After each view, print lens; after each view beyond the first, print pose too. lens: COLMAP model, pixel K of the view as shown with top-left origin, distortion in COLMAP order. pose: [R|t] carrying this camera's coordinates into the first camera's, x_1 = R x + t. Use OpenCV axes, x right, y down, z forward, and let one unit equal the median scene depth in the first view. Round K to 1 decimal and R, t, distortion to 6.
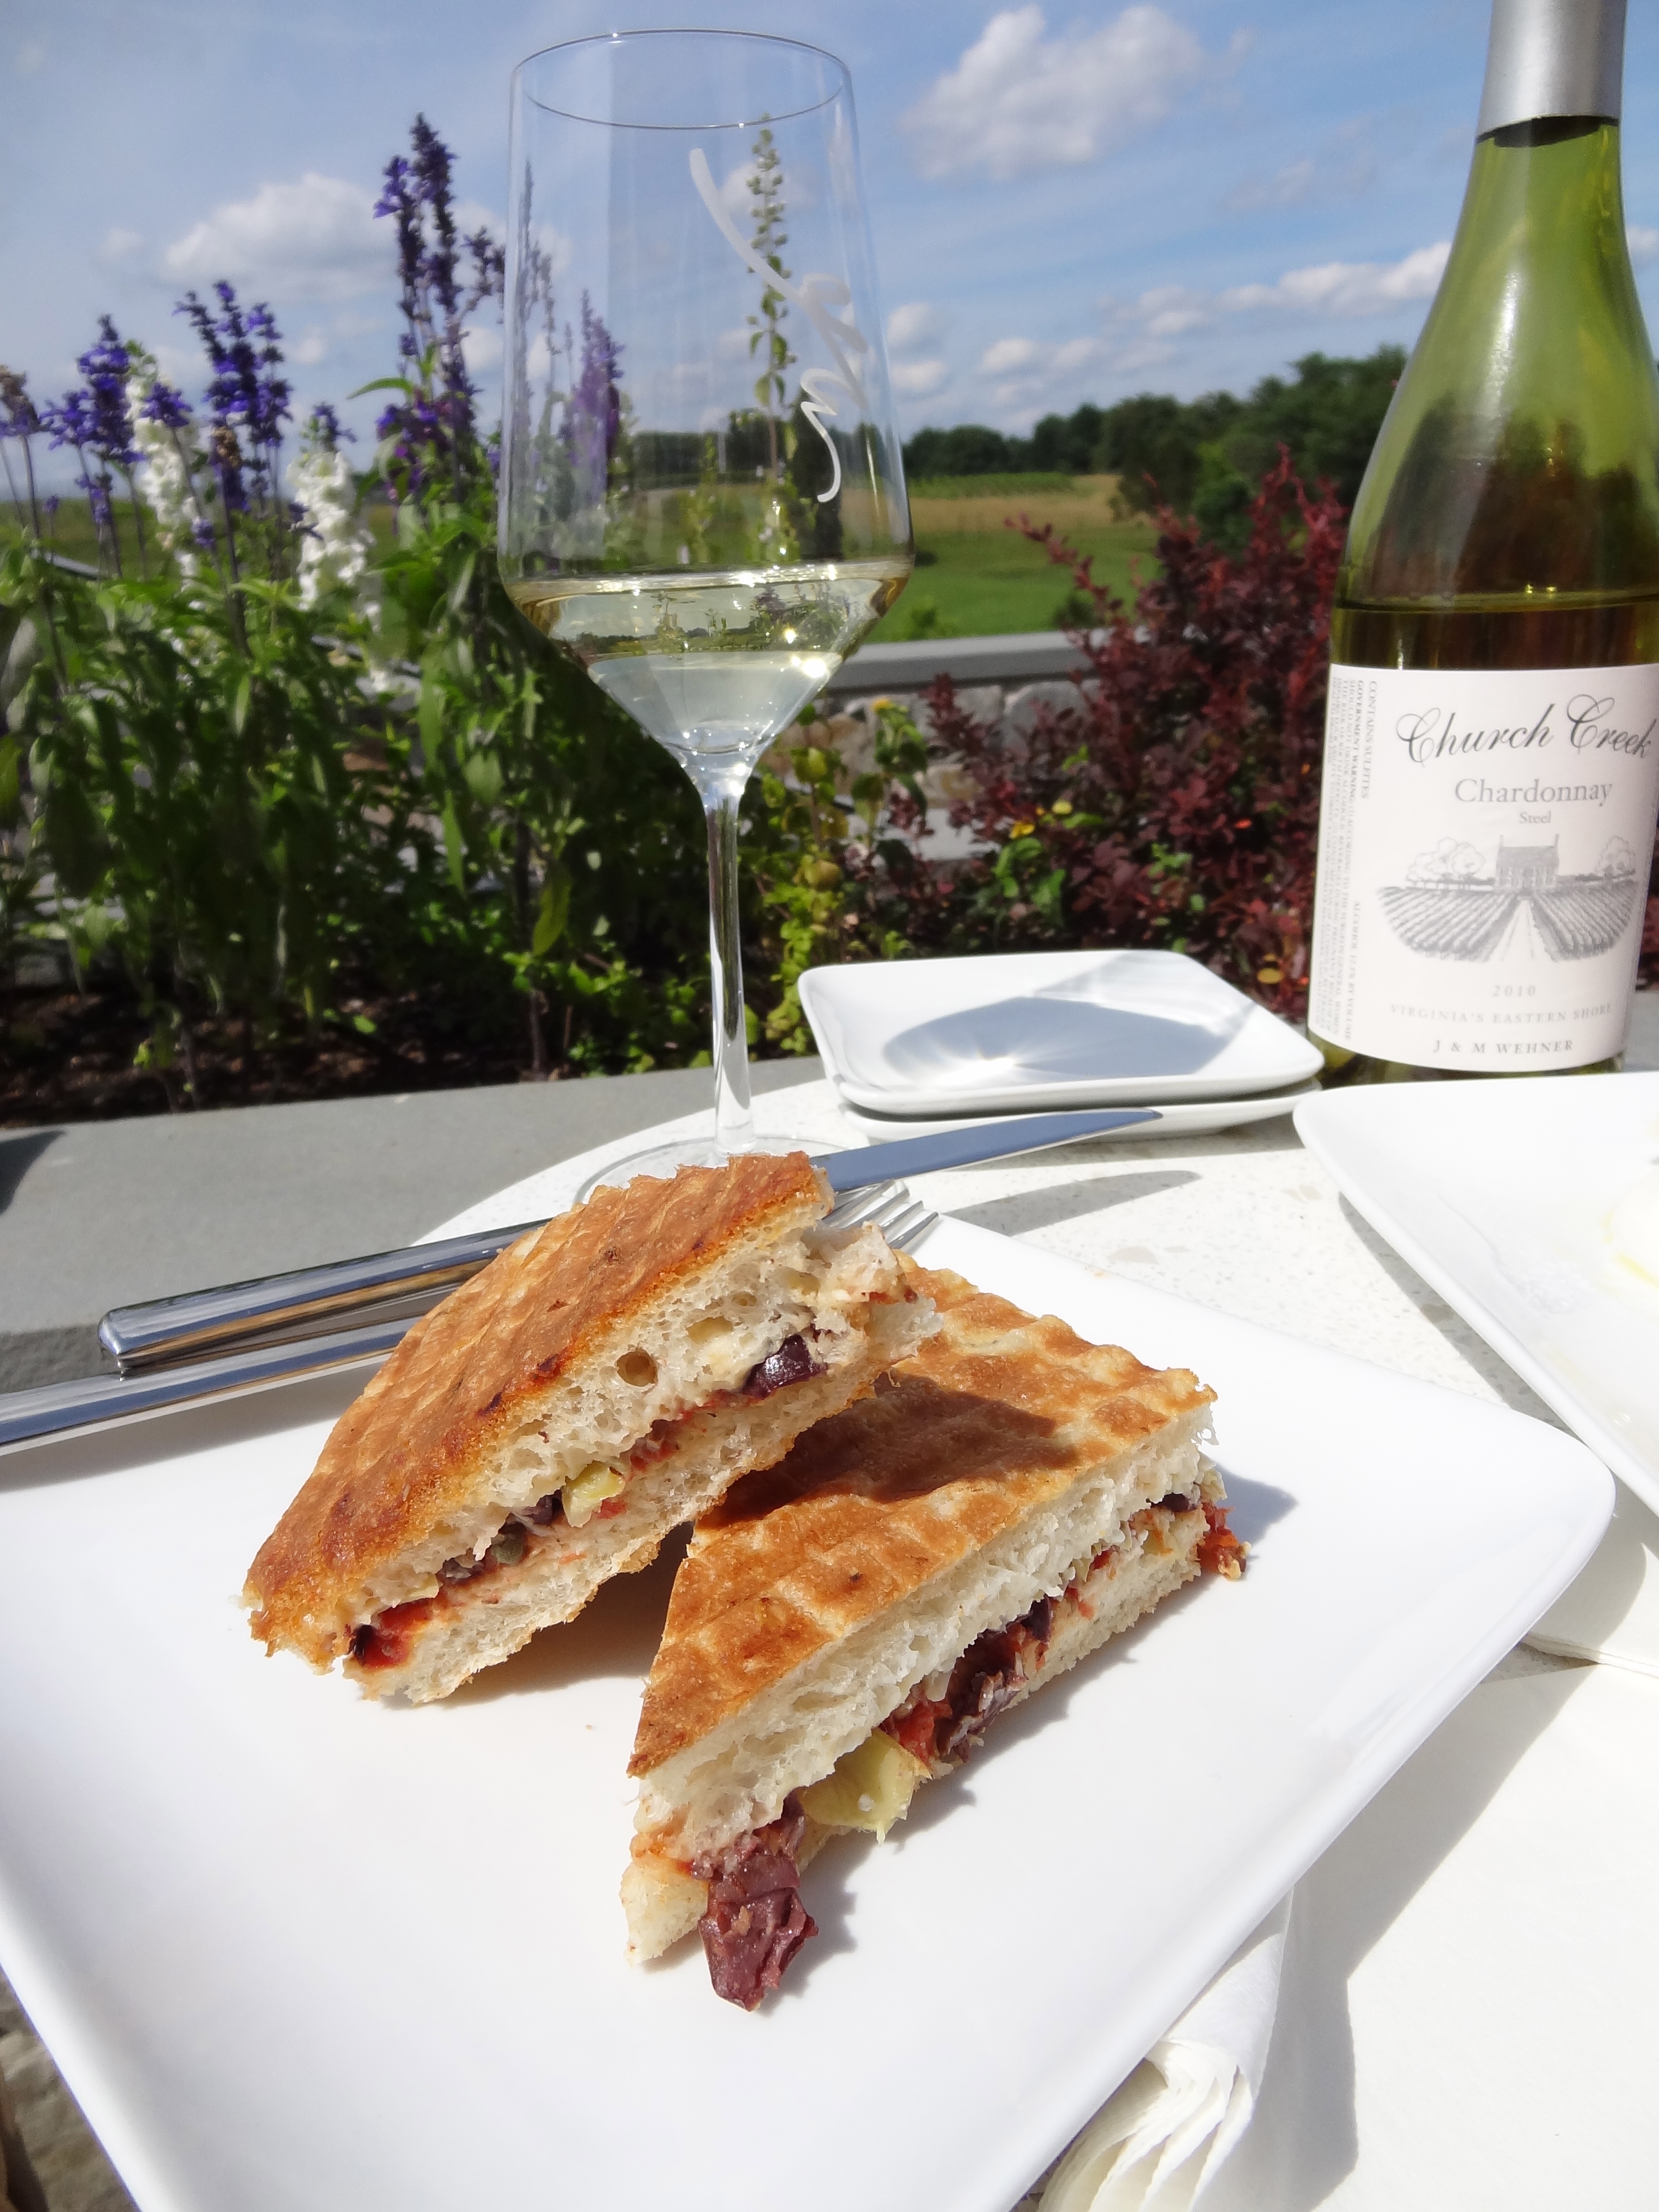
lens RADIAL K [[1546.2, 0, 833.5], [0, 1546.2, 1116.8], [0, 0, 1]] dist [-0.007285, 0.041020]
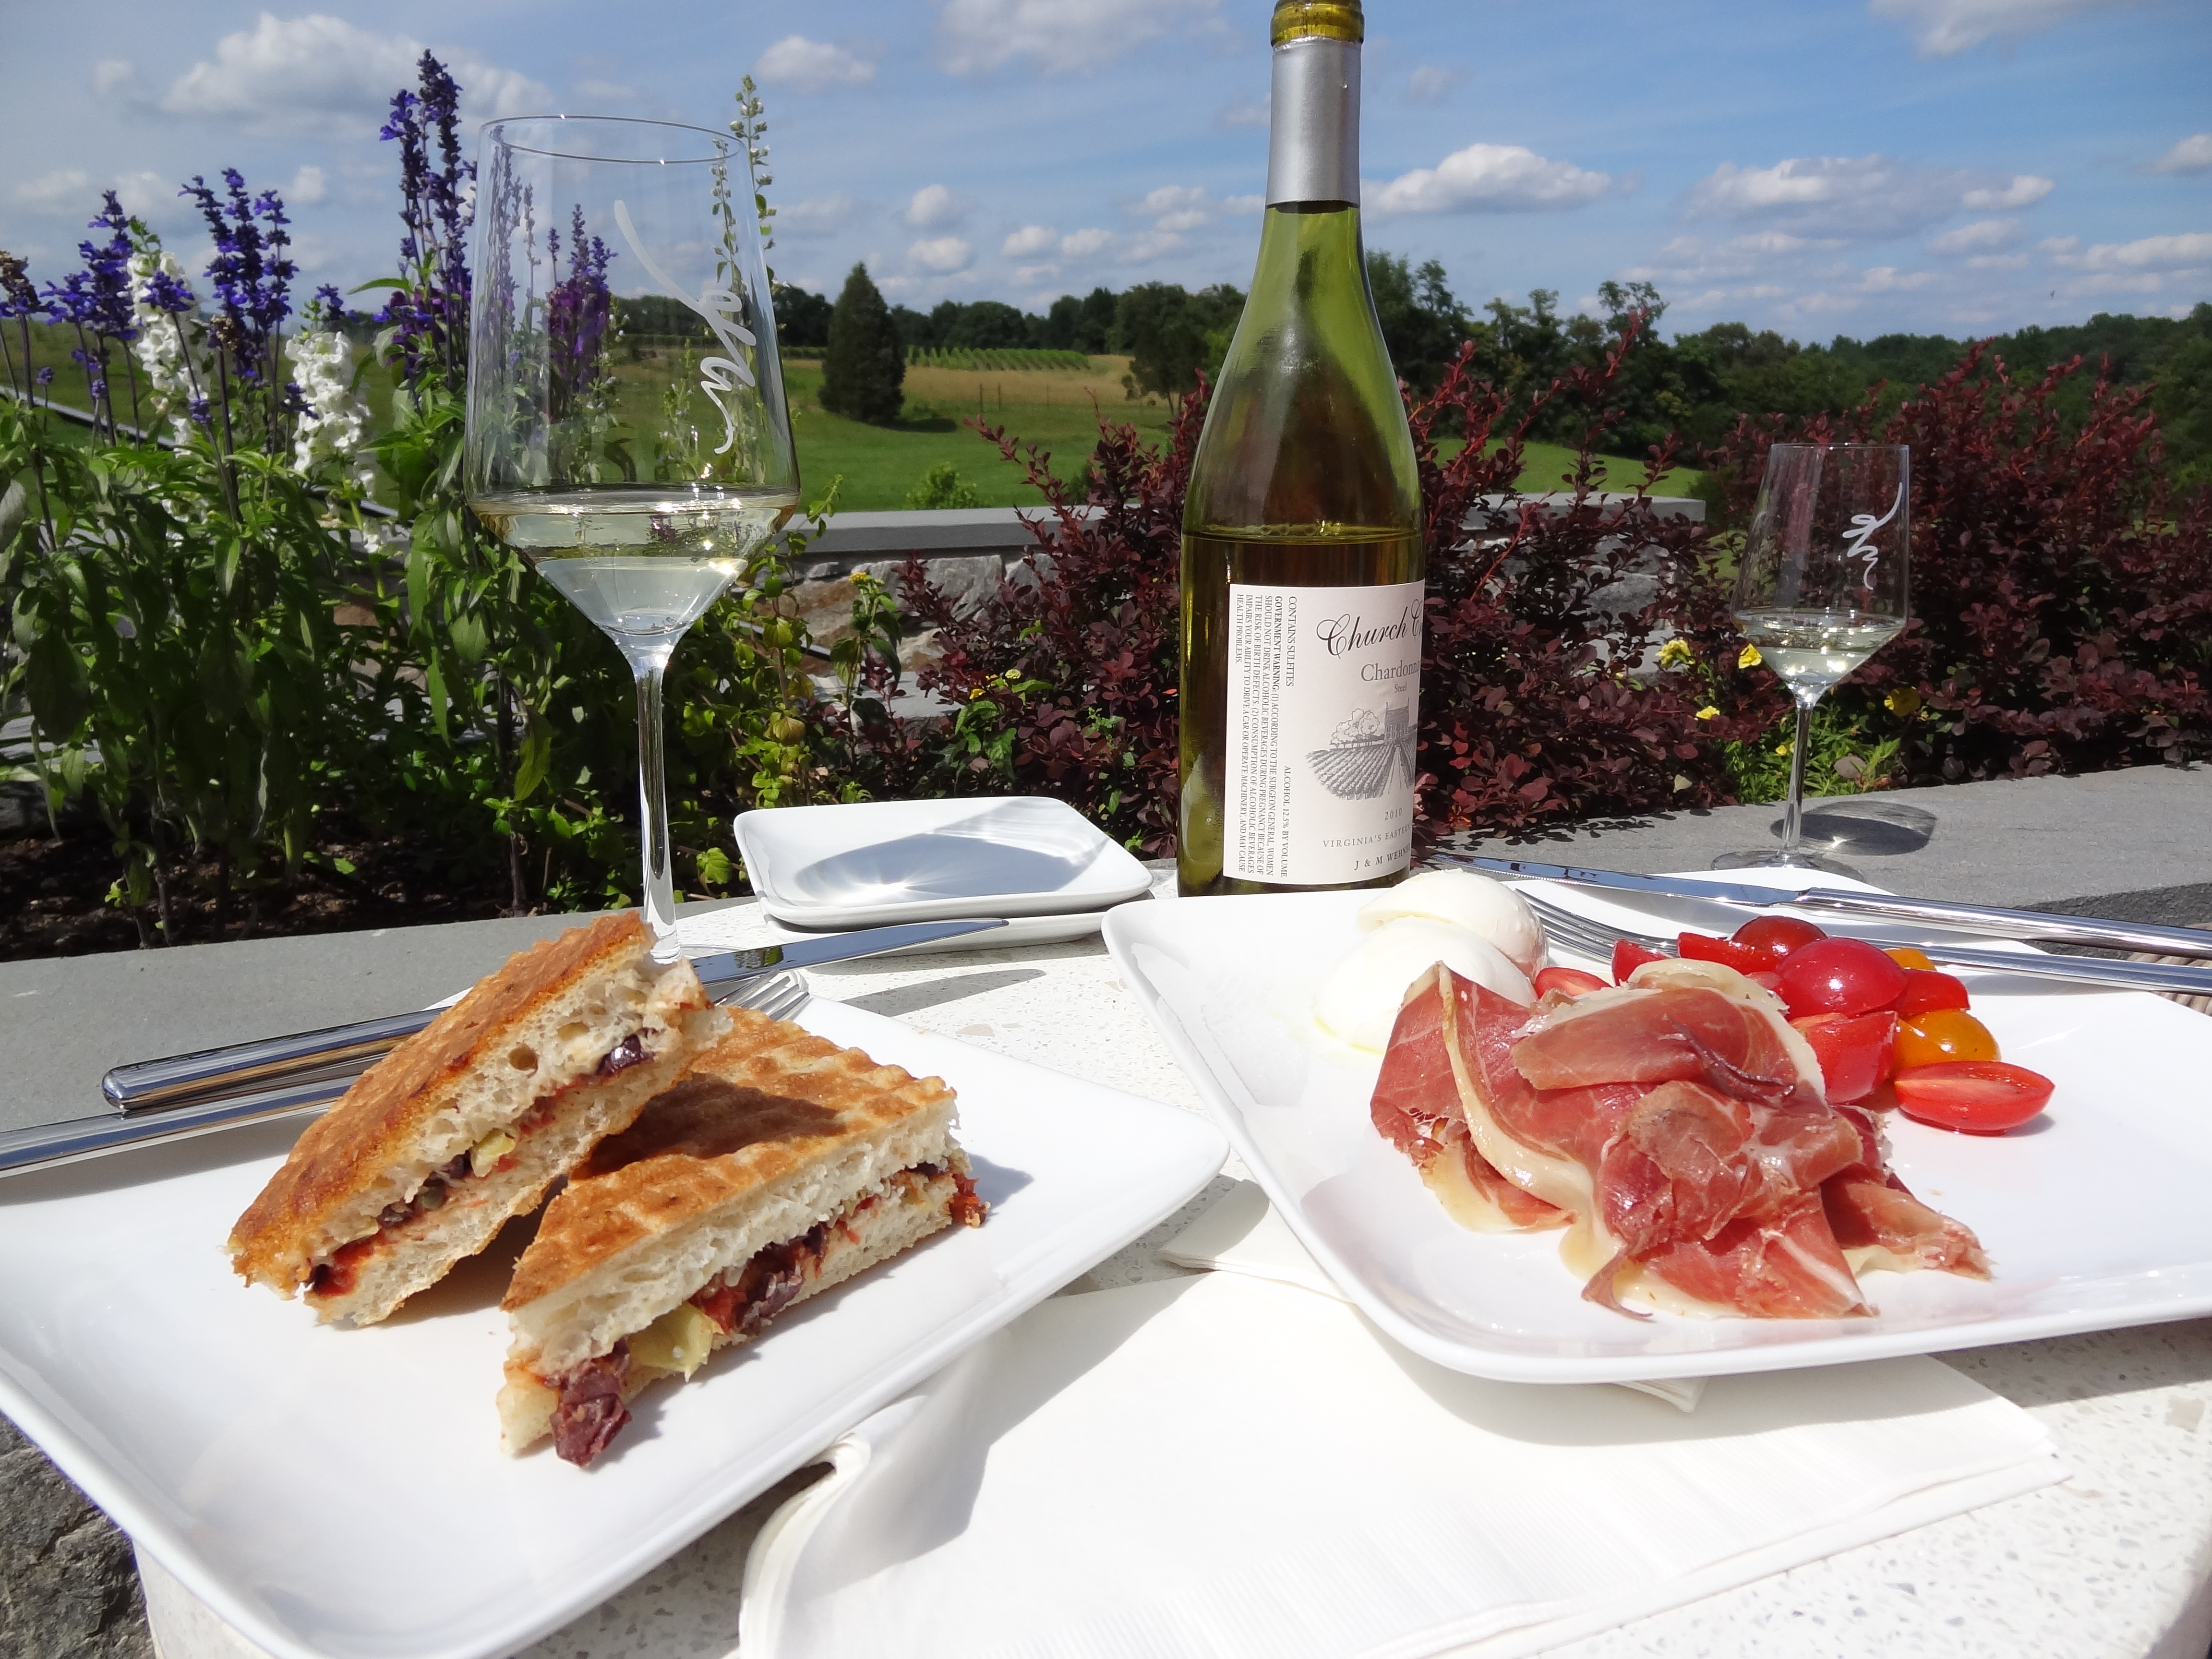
lens RADIAL K [[1552.5, 0, 1106.0], [0, 1552.5, 829.5], [0, 0, 1]] dist [-0.018236, 0.038783]
pose [[0.987123, 0.004615, 0.159897, 0.072107], [0.010124, 0.995777, -0.091242, 0.032438], [-0.159643, 0.091686, 0.982908, -0.221570]]
